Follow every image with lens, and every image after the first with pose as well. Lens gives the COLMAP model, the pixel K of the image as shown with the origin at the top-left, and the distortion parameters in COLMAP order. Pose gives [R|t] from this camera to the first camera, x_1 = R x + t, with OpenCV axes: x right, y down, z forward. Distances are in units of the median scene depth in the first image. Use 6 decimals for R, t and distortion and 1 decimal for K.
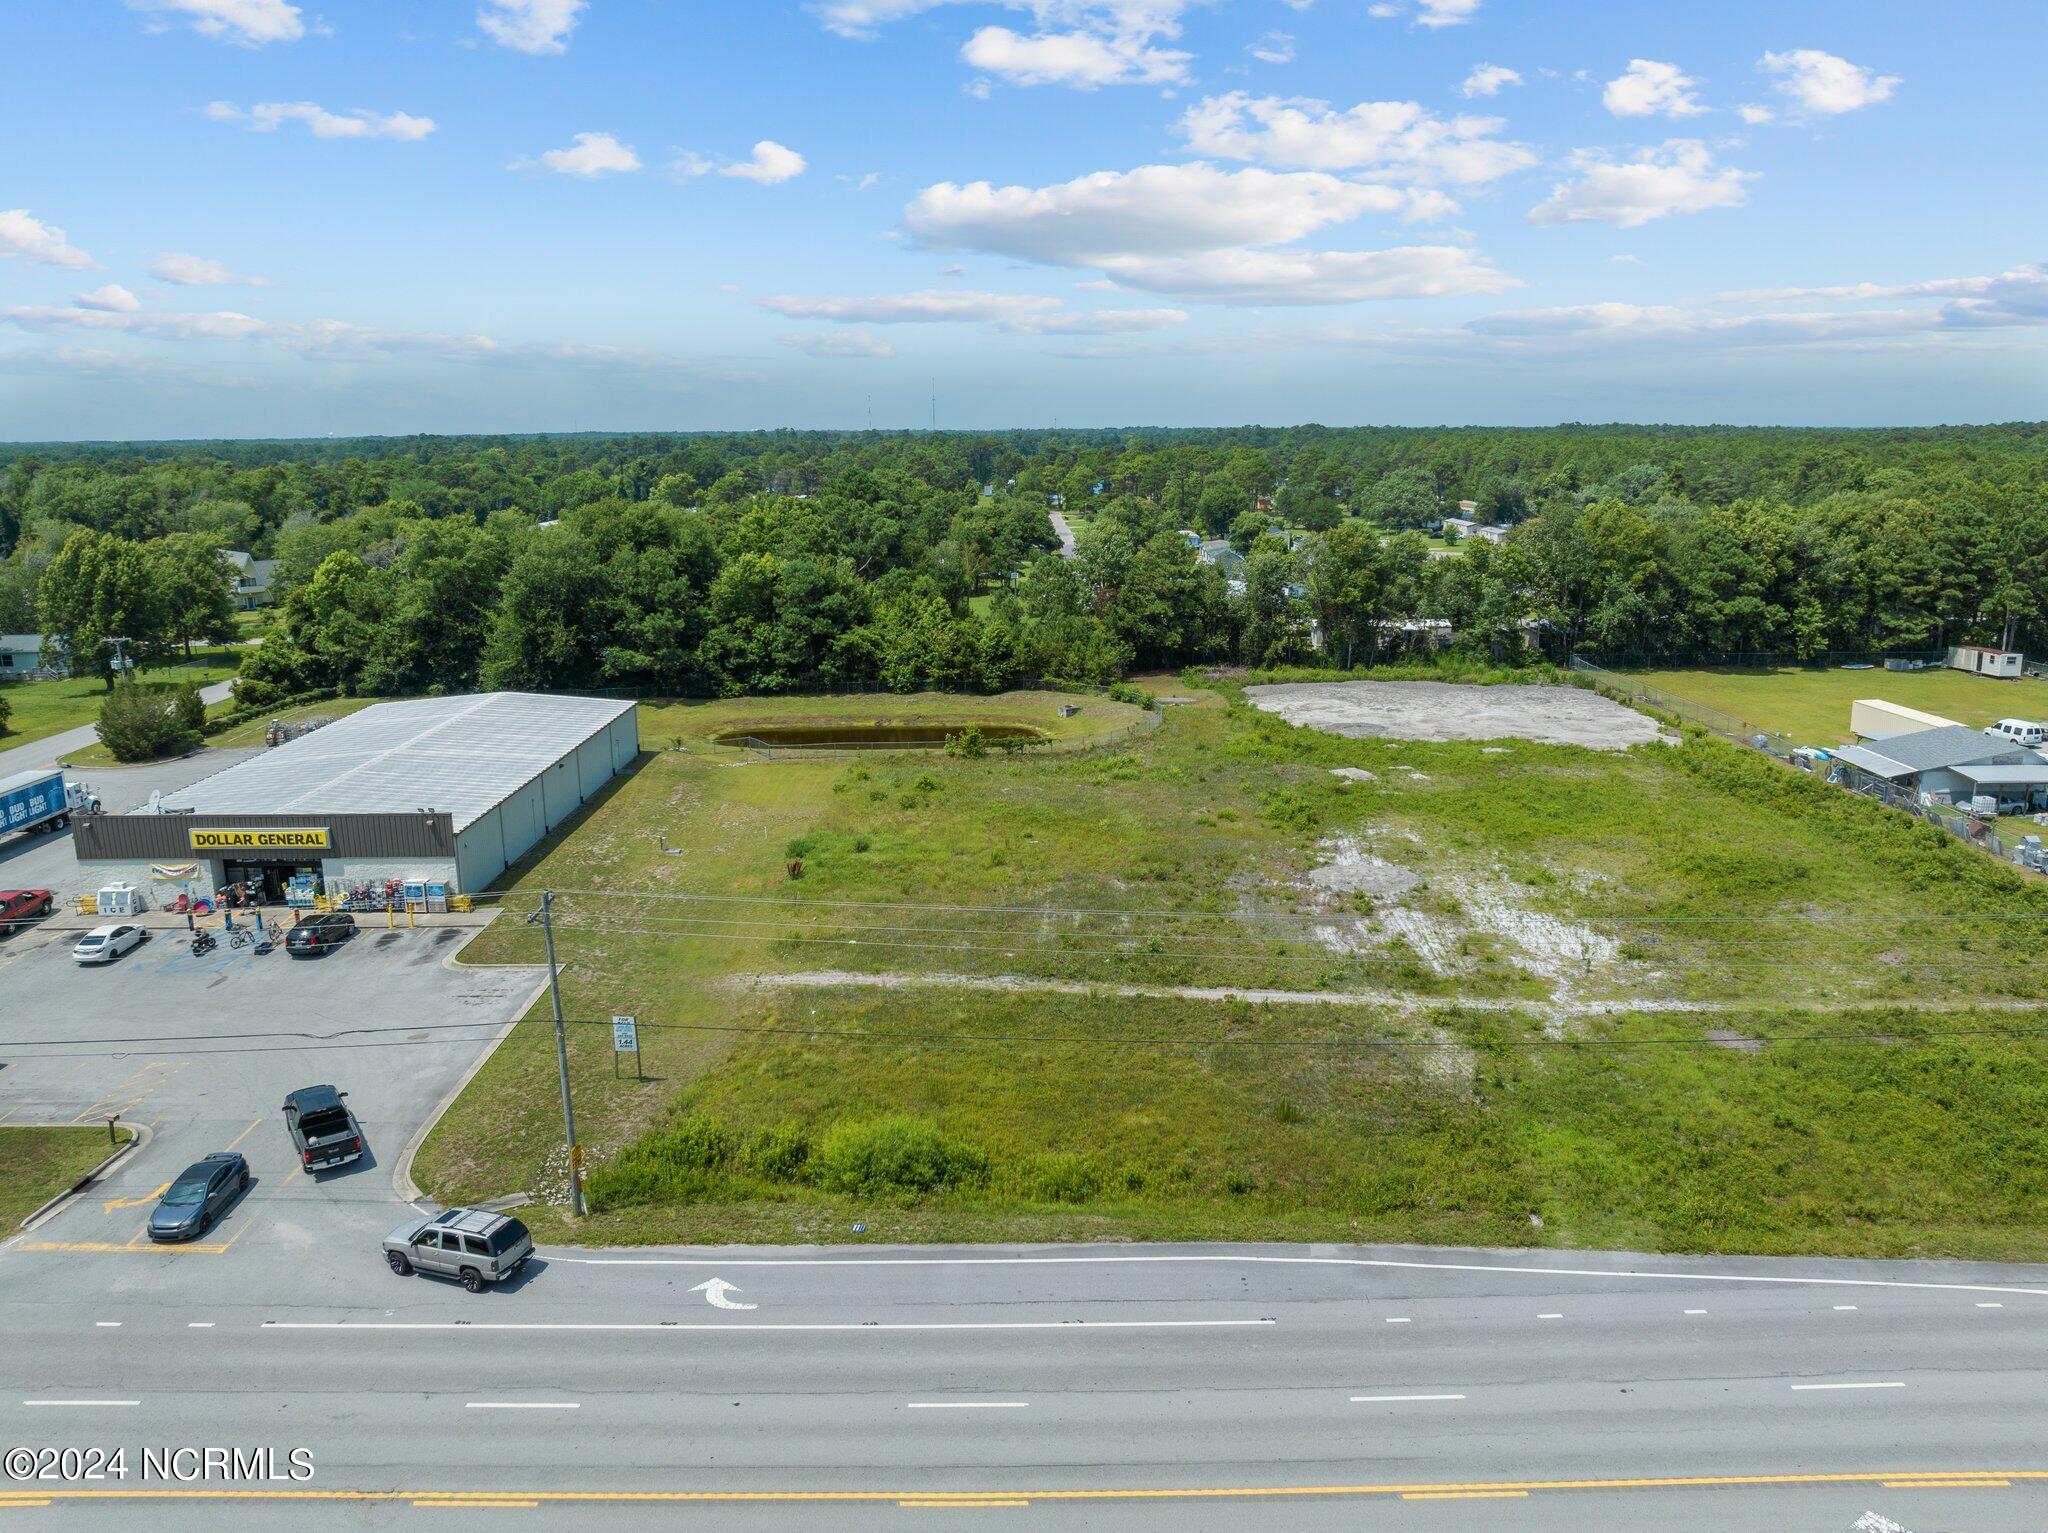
lens RADIAL K [[1435.3, 0, 1024.0], [0, 1435.3, 766.5], [0, 0, 1]] dist [-0.040423, 0.003483]
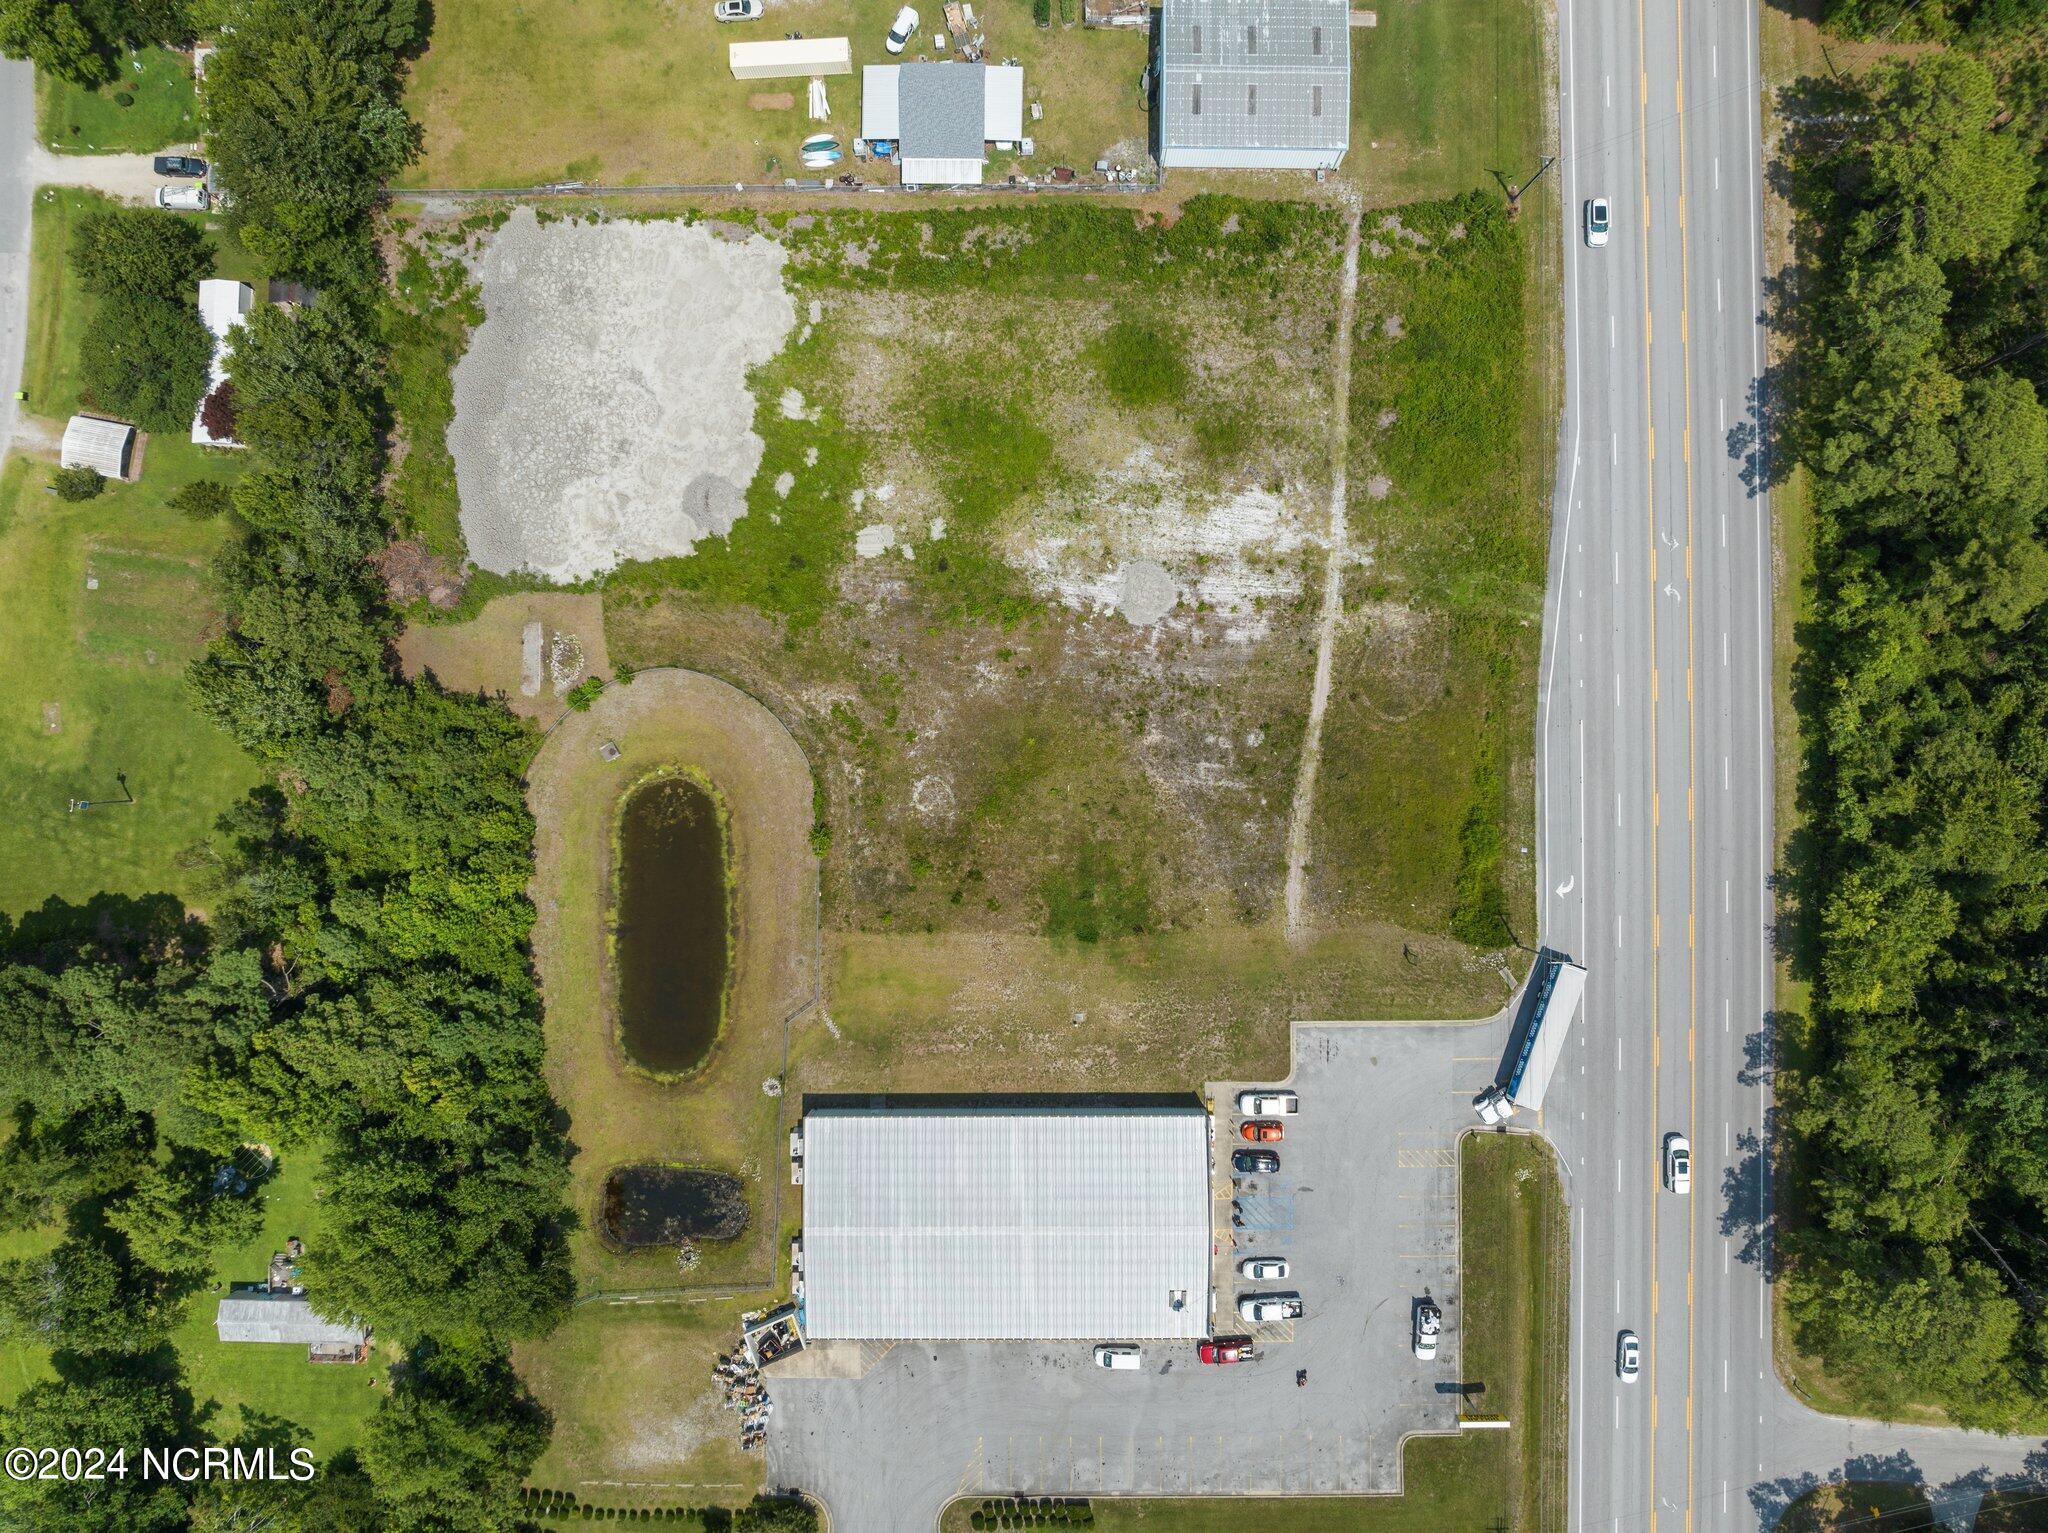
lens RADIAL K [[1434.6, 0, 1025.6], [0, 1434.6, 751.0], [0, 0, 1]] dist [-0.009998, -0.056381]
pose [[0.001022, -0.999697, 0.024601, 0.008981], [0.245260, 0.024100, 0.969158, -1.537281], [-0.969457, 0.005044, 0.245211, 0.691475]]
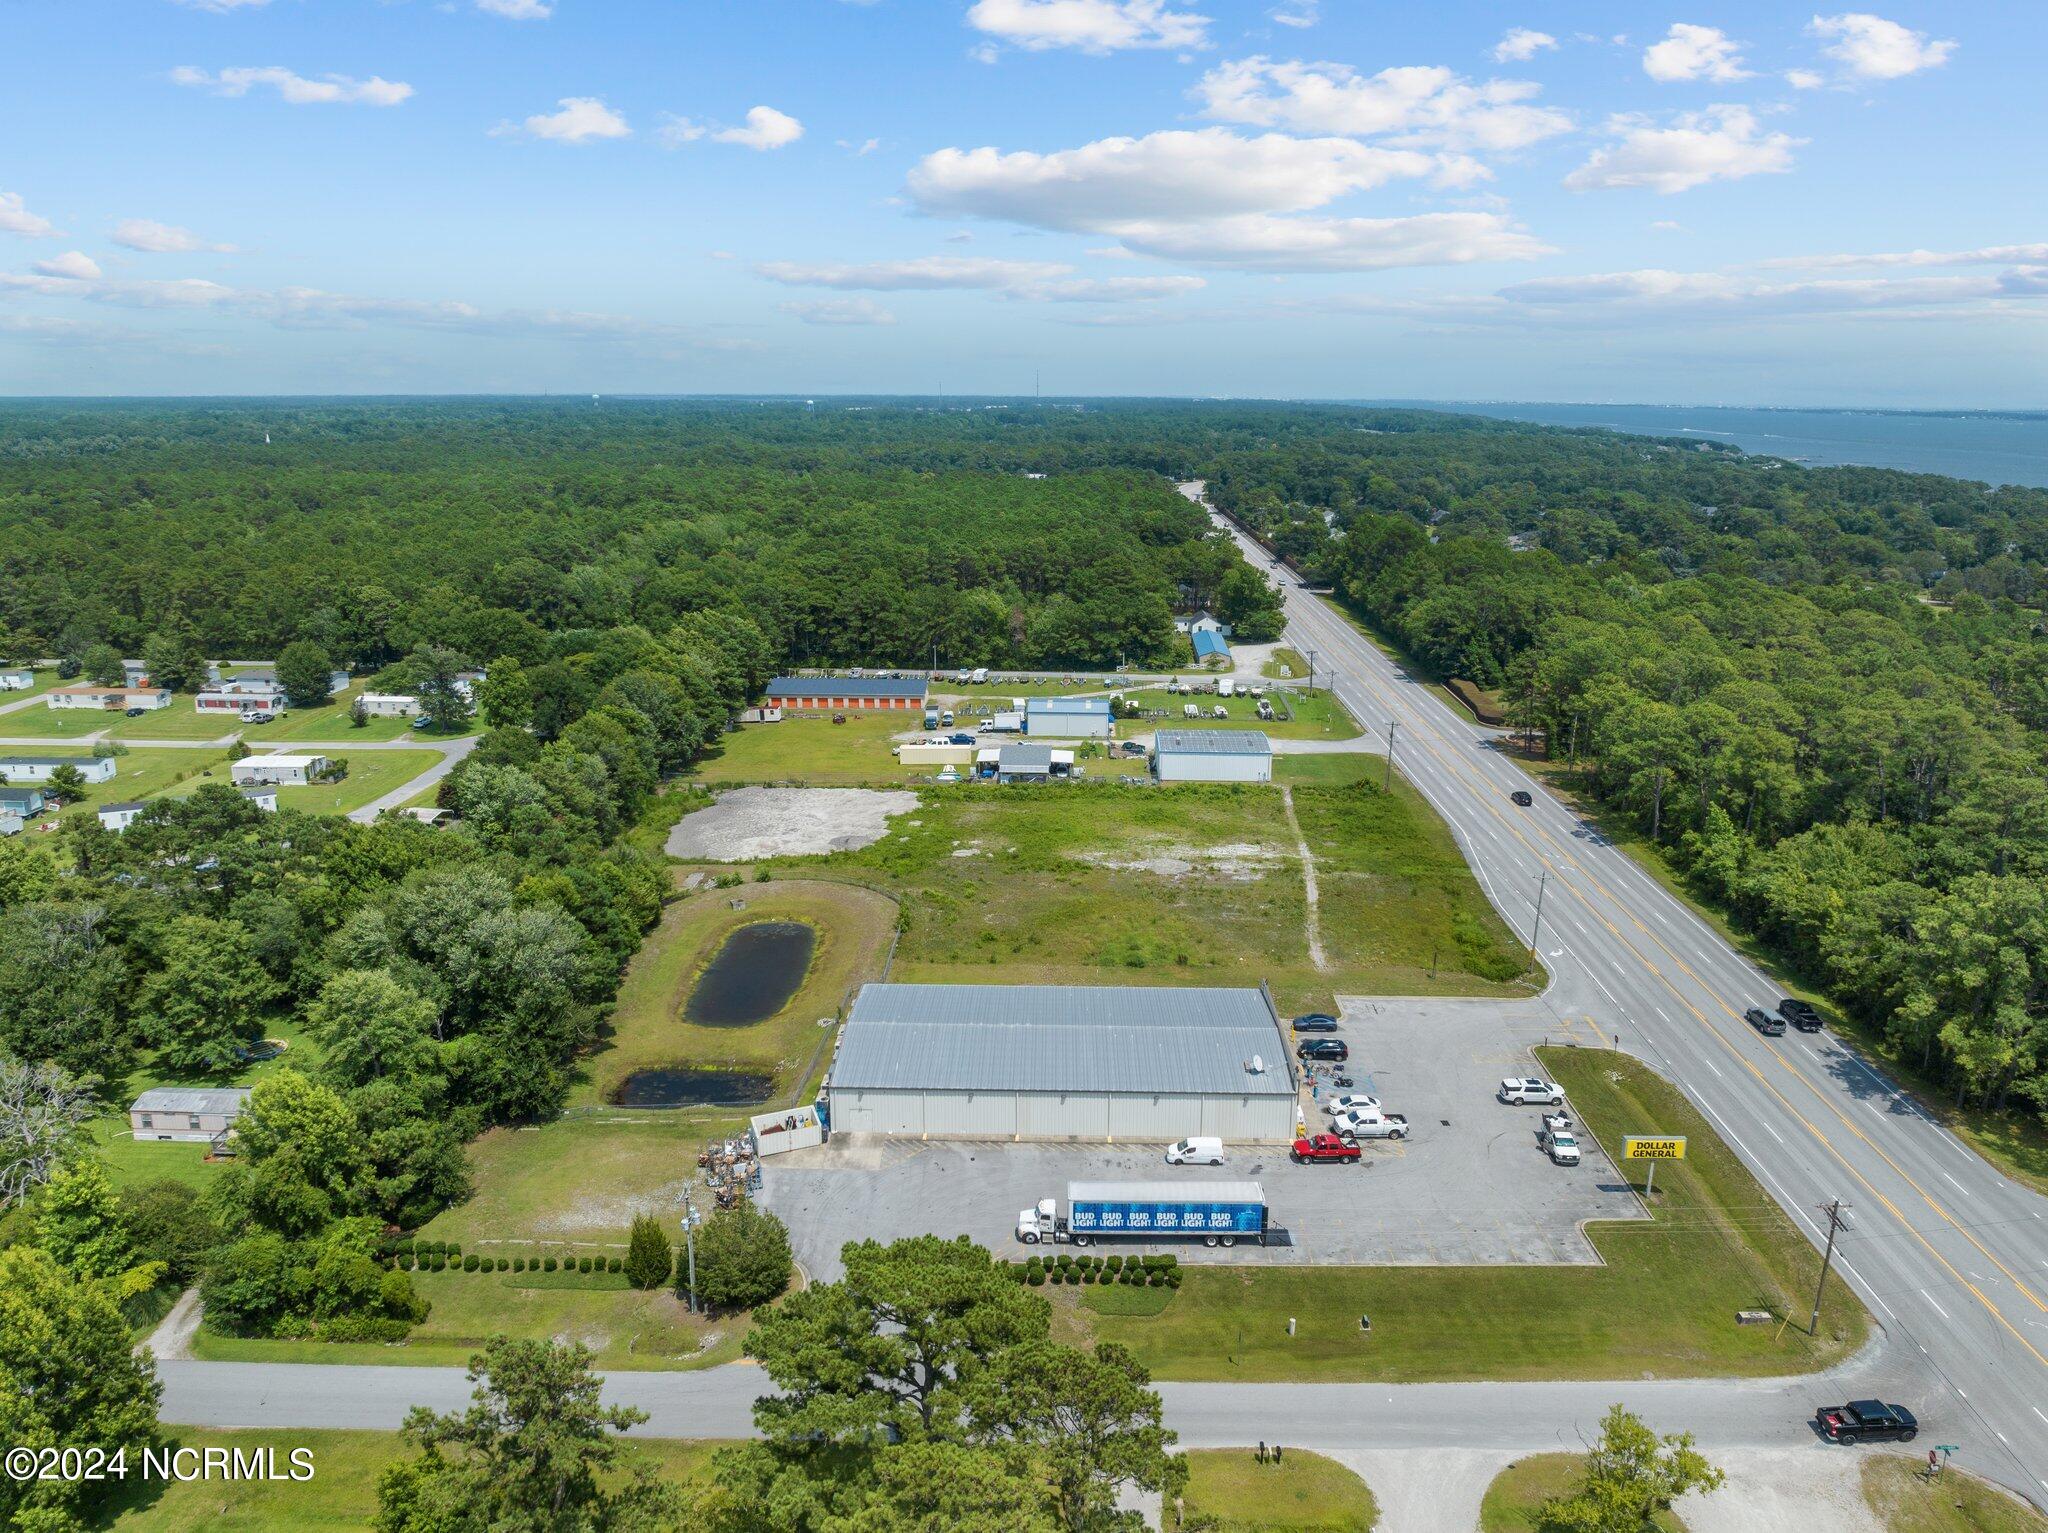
lens RADIAL K [[1434.6, 0, 1025.6], [0, 1434.6, 751.0], [0, 0, 1]] dist [-0.009998, -0.056381]
pose [[0.030167, -0.235831, 0.971326, -1.838663], [0.225193, 0.948388, 0.223268, -0.621442], [-0.973847, 0.212001, 0.081718, 0.953960]]
